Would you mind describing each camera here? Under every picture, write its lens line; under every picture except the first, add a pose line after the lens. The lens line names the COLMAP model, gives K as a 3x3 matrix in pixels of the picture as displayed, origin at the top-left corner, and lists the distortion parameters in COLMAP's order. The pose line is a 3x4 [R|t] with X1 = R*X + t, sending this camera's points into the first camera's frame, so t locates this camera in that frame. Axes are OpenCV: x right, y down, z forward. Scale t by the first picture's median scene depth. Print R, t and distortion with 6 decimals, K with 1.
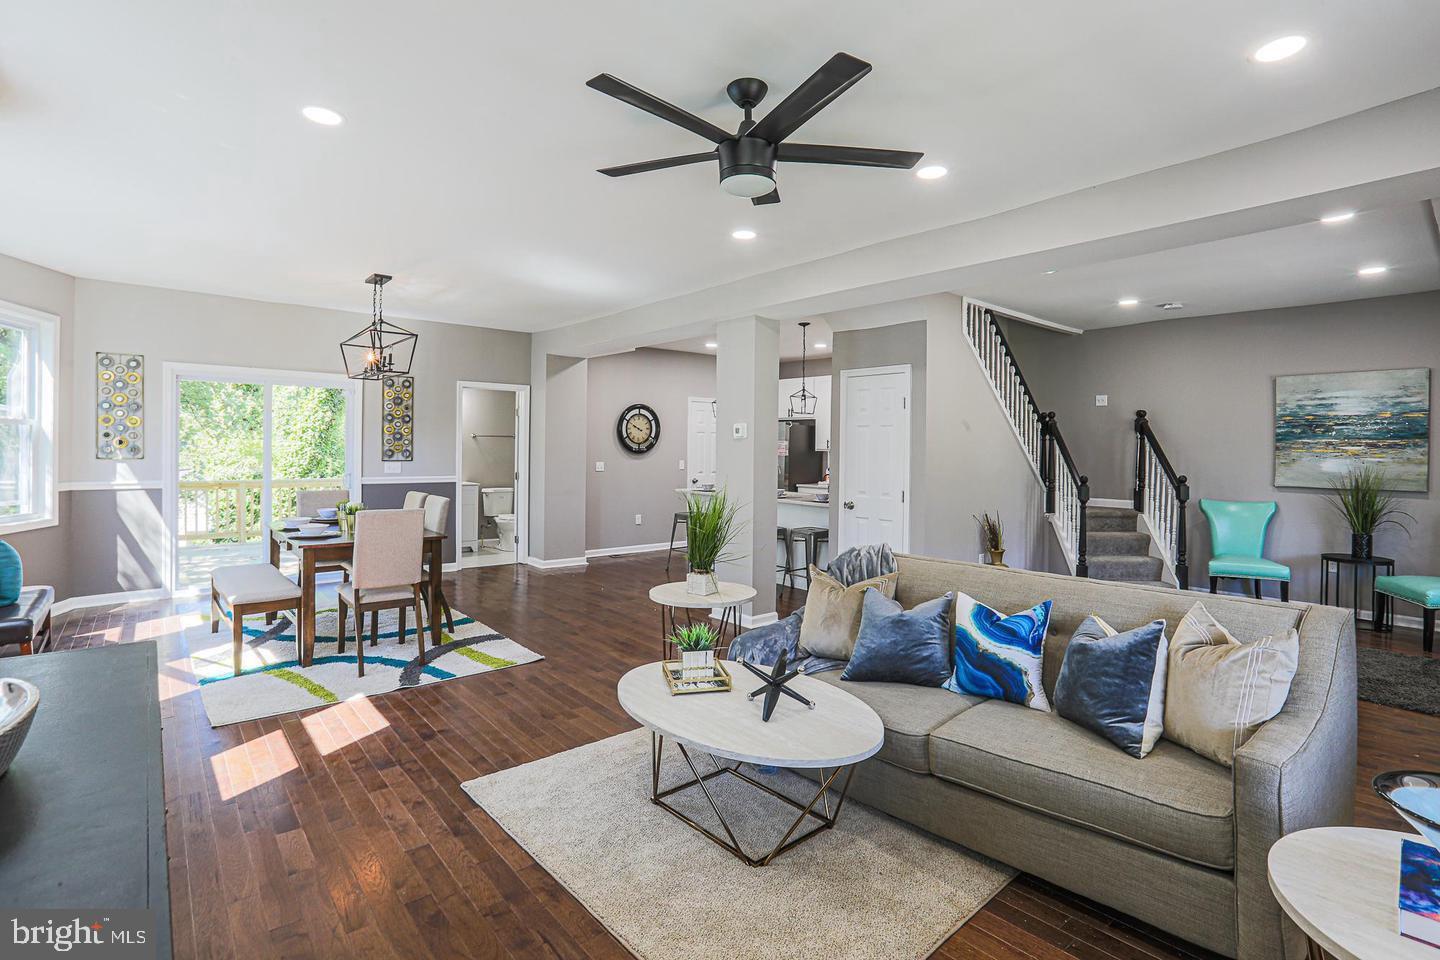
lens RADIAL K [[678.5, 0, 738.4], [0, 678.5, 455.0], [0, 0, 1]] dist [-0.033681, 0.003504]
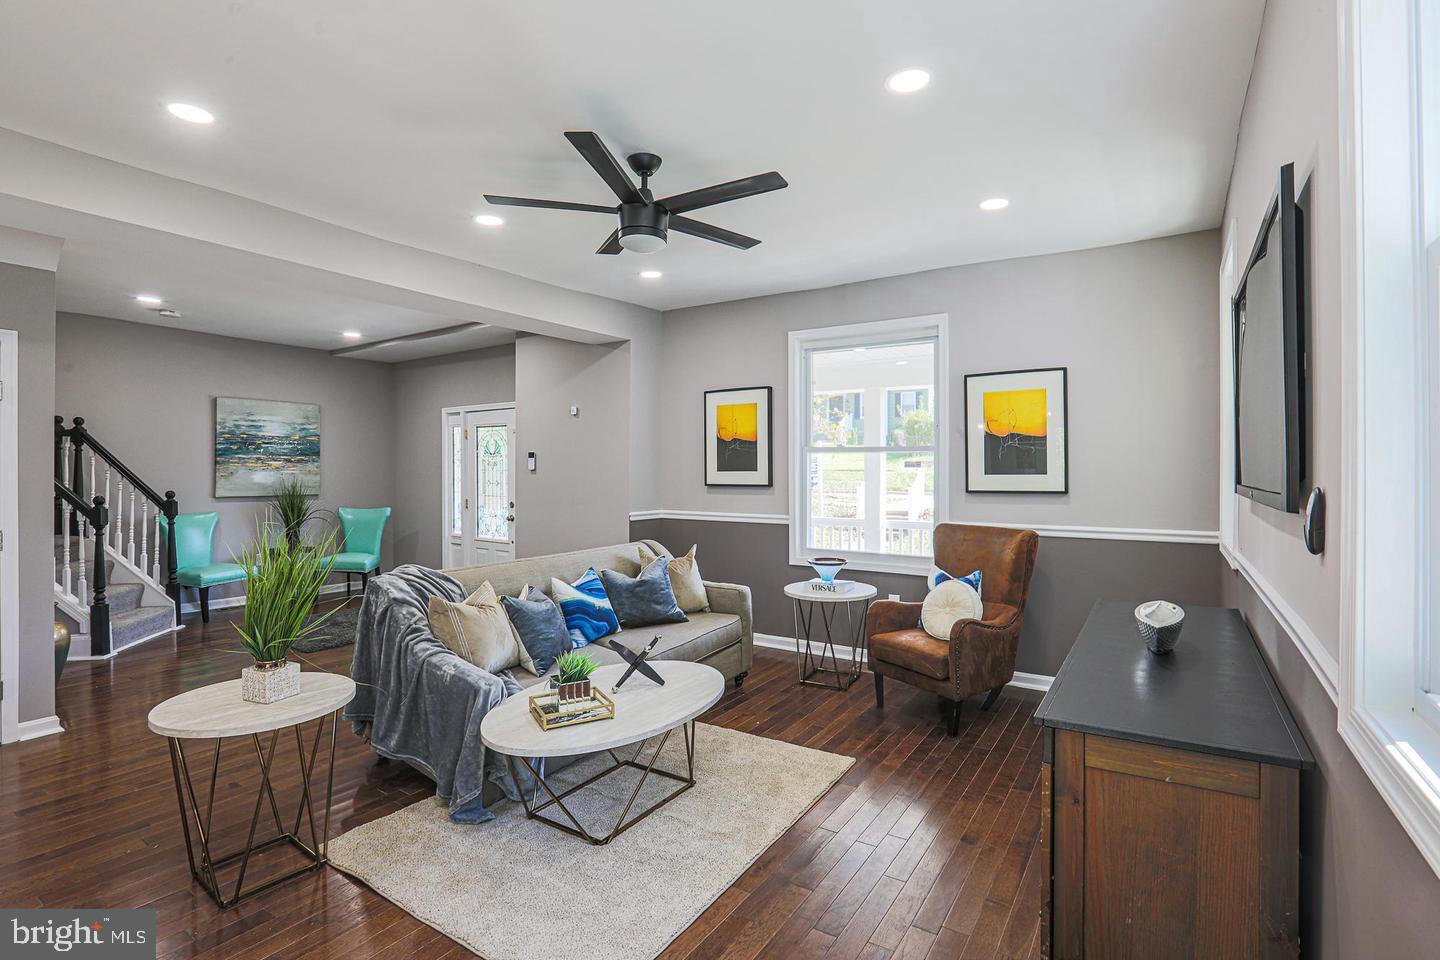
lens RADIAL K [[678.5, 0, 725.5], [0, 678.5, 471.6], [0, 0, 1]] dist [-0.033681, 0.003504]
pose [[-0.251305, -0.010529, 0.967851, -0.486501], [0.003691, 0.999923, 0.011836, -0.005425], [-0.967901, 0.006546, -0.251247, 0.488082]]
